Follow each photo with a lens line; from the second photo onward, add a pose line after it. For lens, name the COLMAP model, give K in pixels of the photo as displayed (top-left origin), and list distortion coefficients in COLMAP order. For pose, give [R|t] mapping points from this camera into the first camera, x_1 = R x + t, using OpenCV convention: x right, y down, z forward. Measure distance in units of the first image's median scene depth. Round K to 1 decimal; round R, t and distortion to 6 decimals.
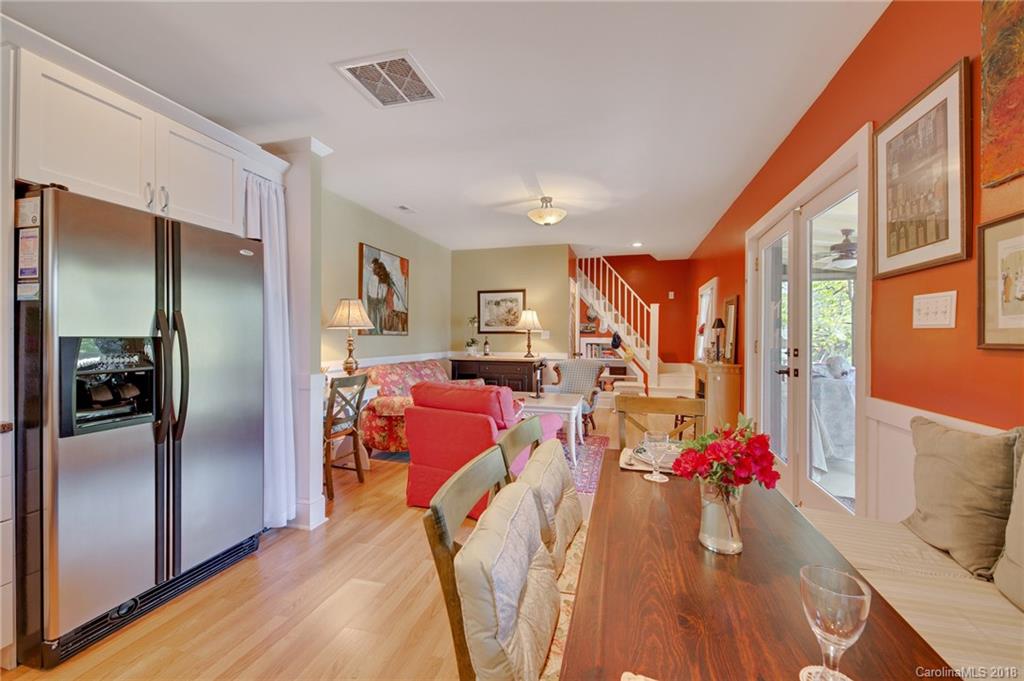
lens RADIAL K [[424.3, 0, 505.8], [0, 424.3, 334.3], [0, 0, 1]] dist [-0.000464, -0.000012]
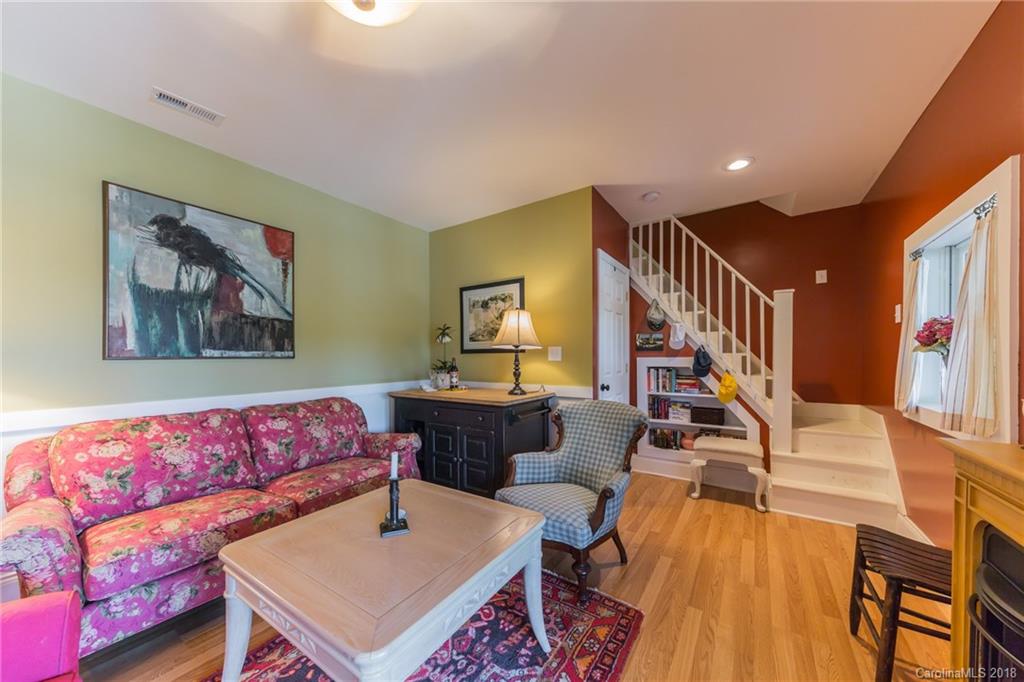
lens RADIAL K [[357.7, 0, 508.9], [0, 357.7, 354.8], [0, 0, 1]] dist [0.012378, -0.005640]
pose [[0.948289, -0.012466, -0.317164, 0.180027], [0.012977, 0.999916, -0.000499, 0.002226], [0.317143, -0.003642, 0.948371, 0.501654]]
